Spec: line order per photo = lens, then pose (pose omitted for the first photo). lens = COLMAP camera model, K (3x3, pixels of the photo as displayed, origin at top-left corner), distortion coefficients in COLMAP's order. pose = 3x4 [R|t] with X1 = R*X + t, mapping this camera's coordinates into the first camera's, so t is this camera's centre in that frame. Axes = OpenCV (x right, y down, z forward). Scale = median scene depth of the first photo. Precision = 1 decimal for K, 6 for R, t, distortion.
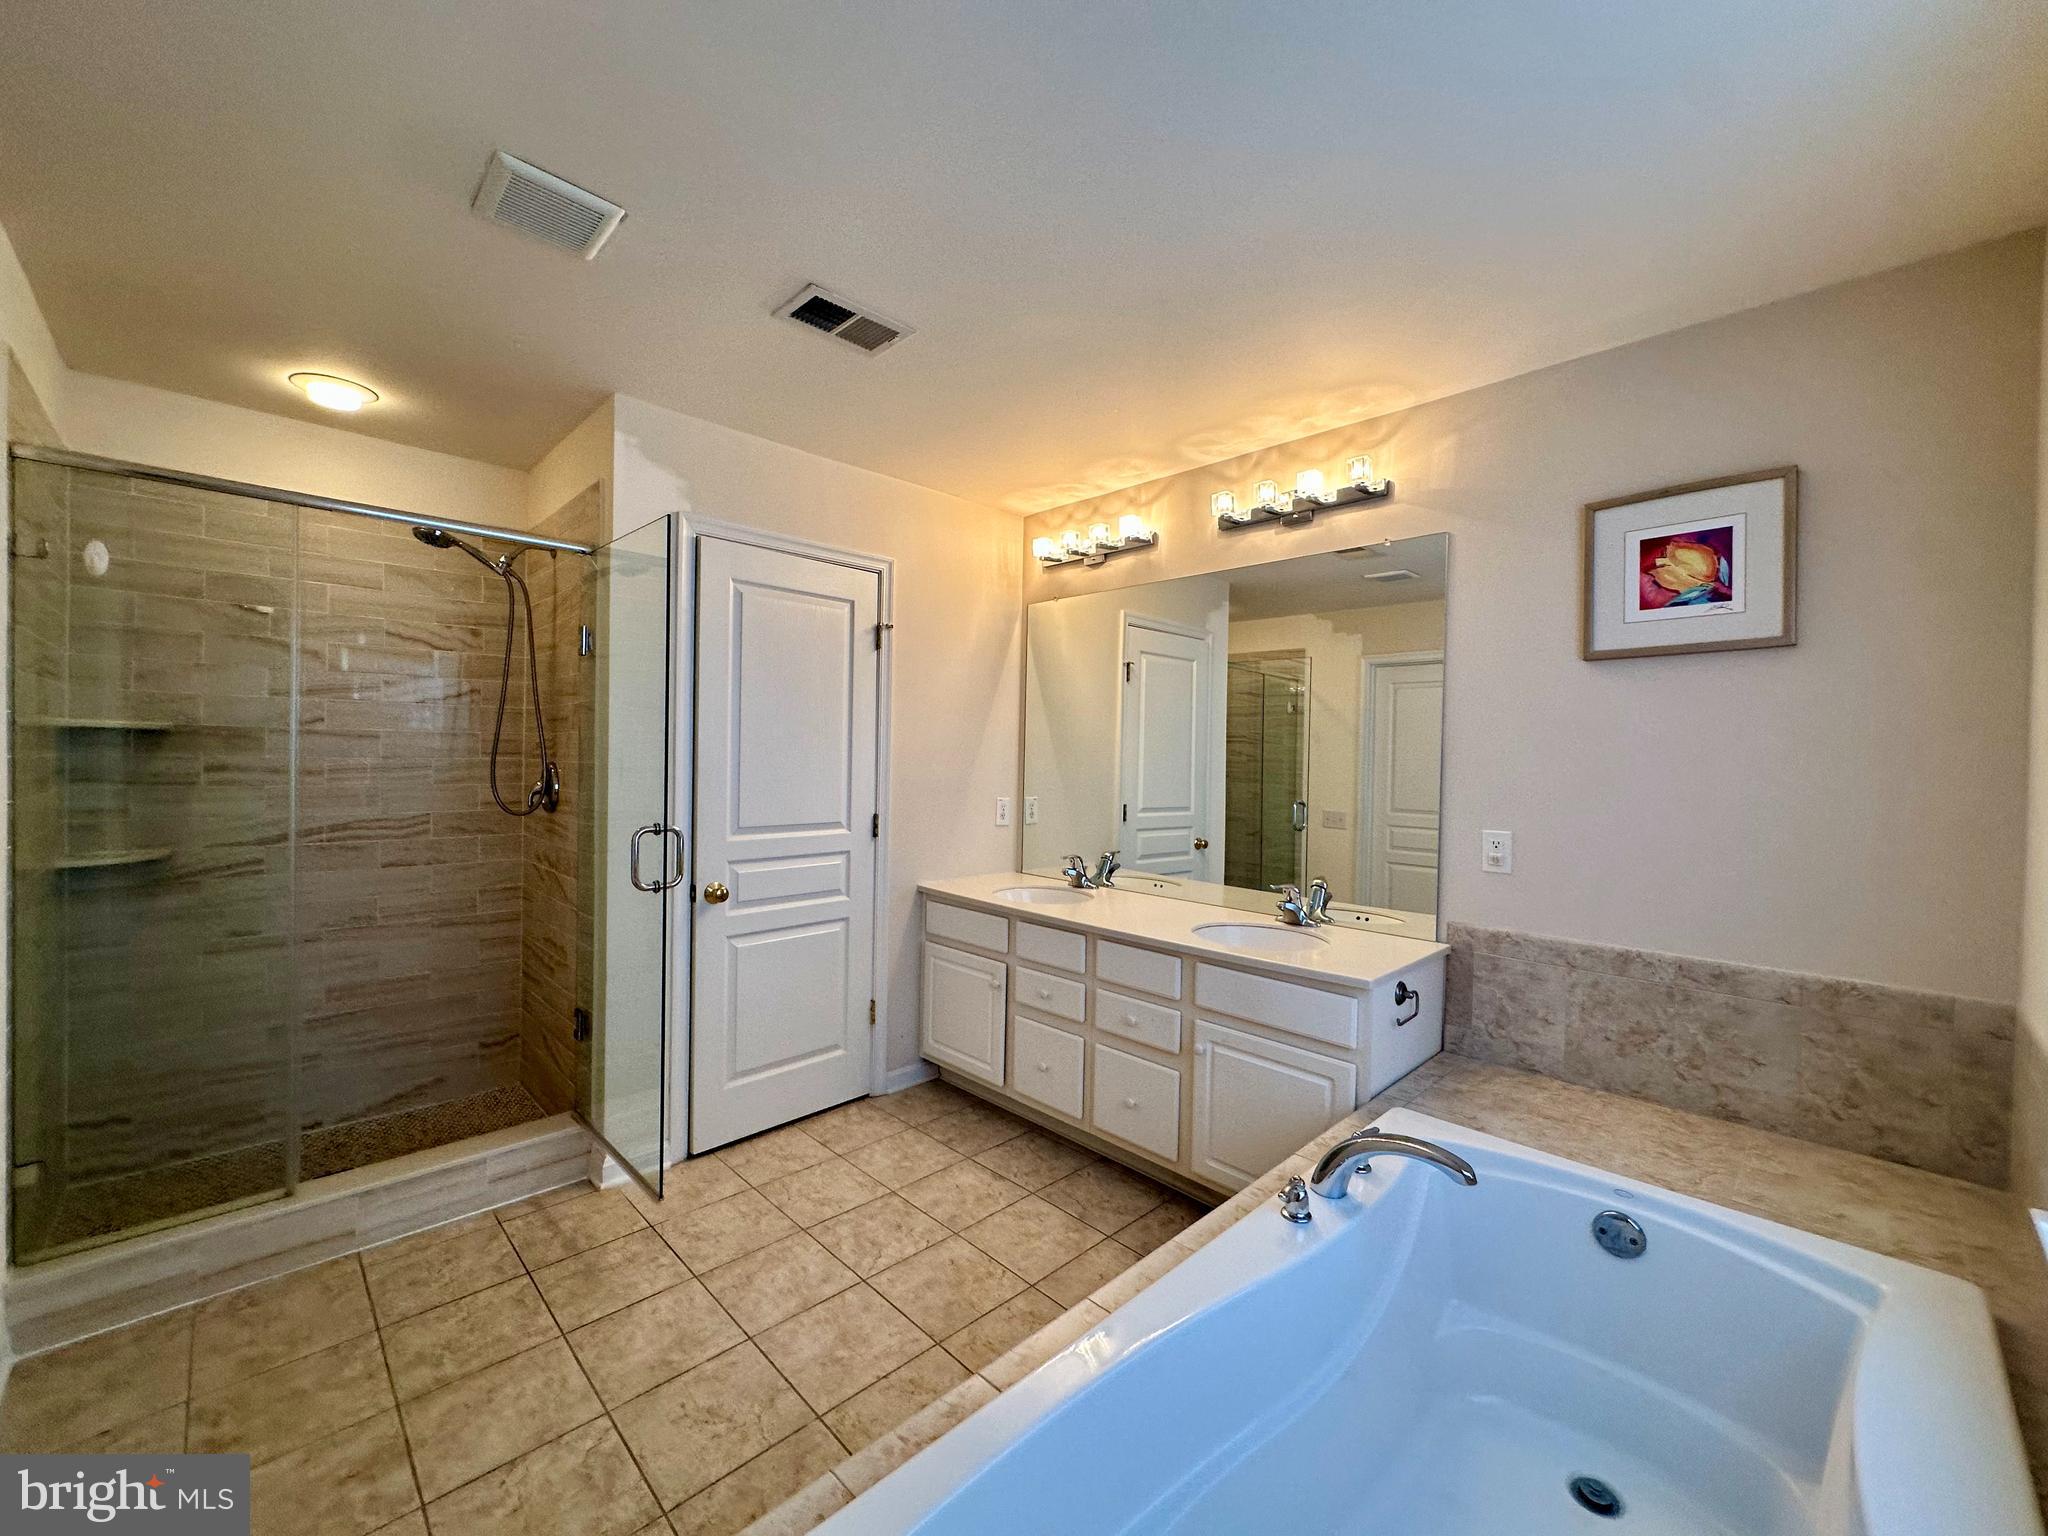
lens RADIAL K [[813.4, 0, 1024.0], [0, 813.4, 768.0], [0, 0, 1]] dist [-0.002751, 0.000382]
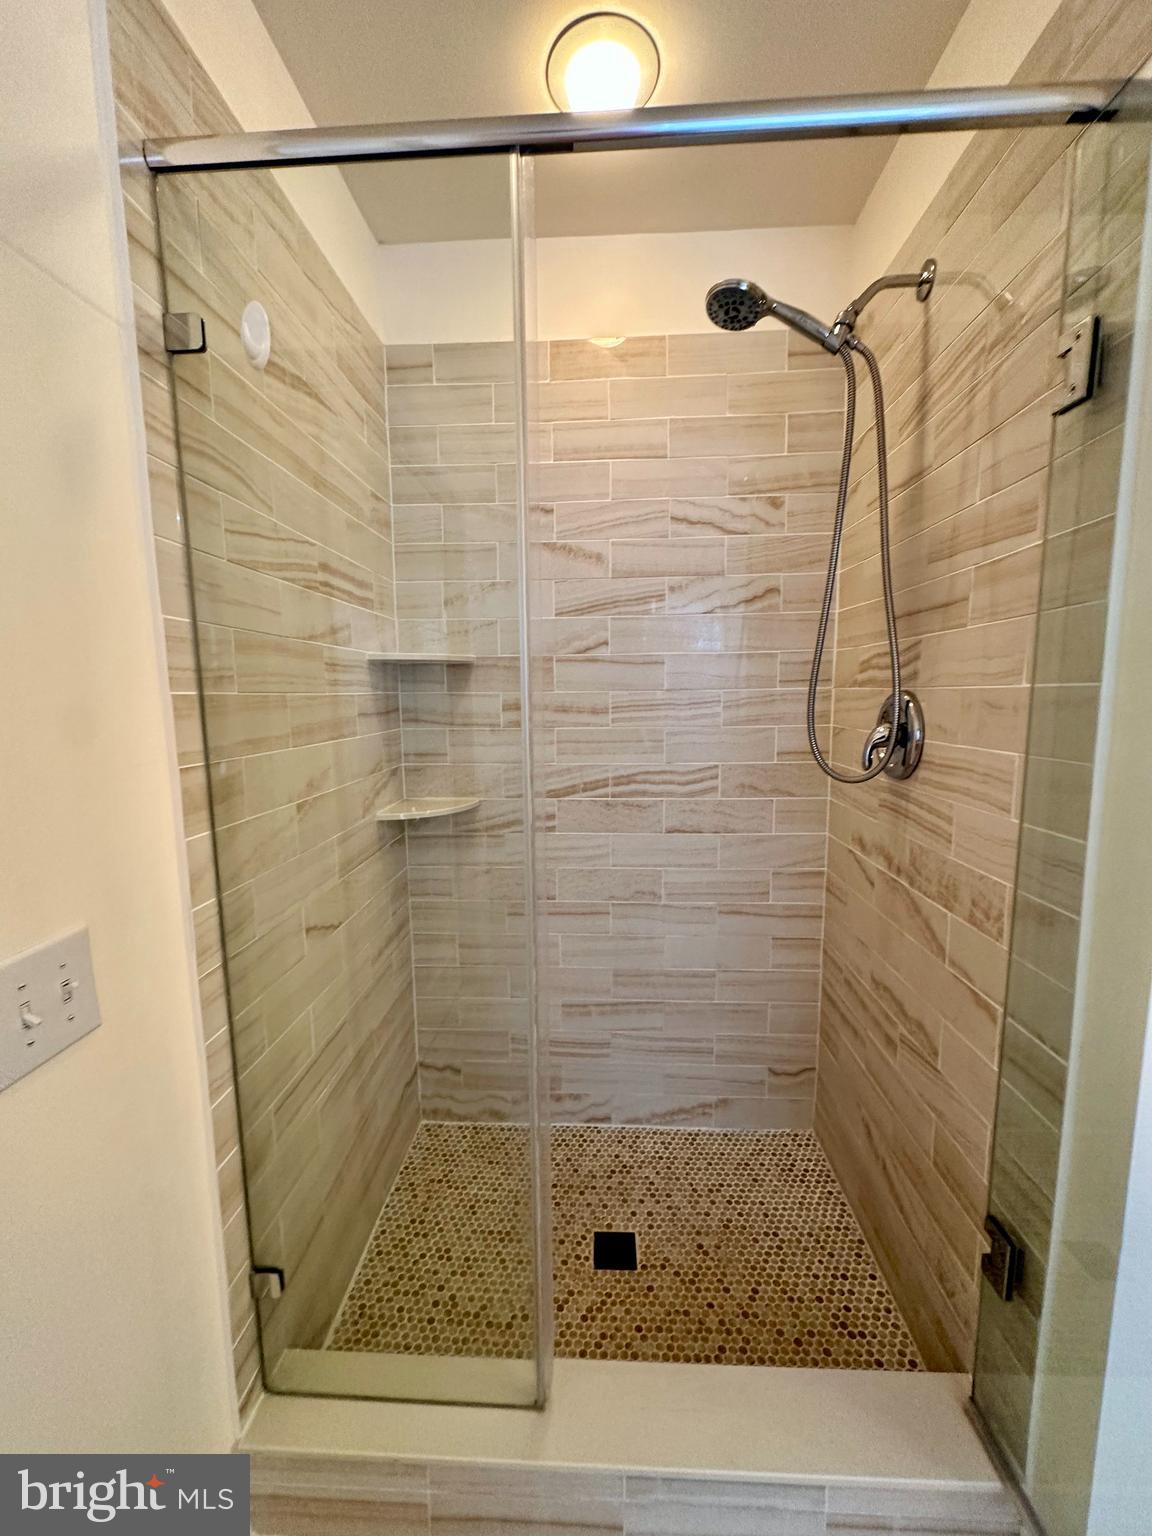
lens RADIAL K [[610.0, 0, 576.0], [0, 610.0, 768.0], [0, 0, 1]] dist [-0.002751, 0.000382]
pose [[0.679286, 0.062887, -0.731174, -0.430021], [0.012589, 0.995177, 0.097289, 0.002444], [0.733766, -0.075292, 0.675218, 0.551371]]
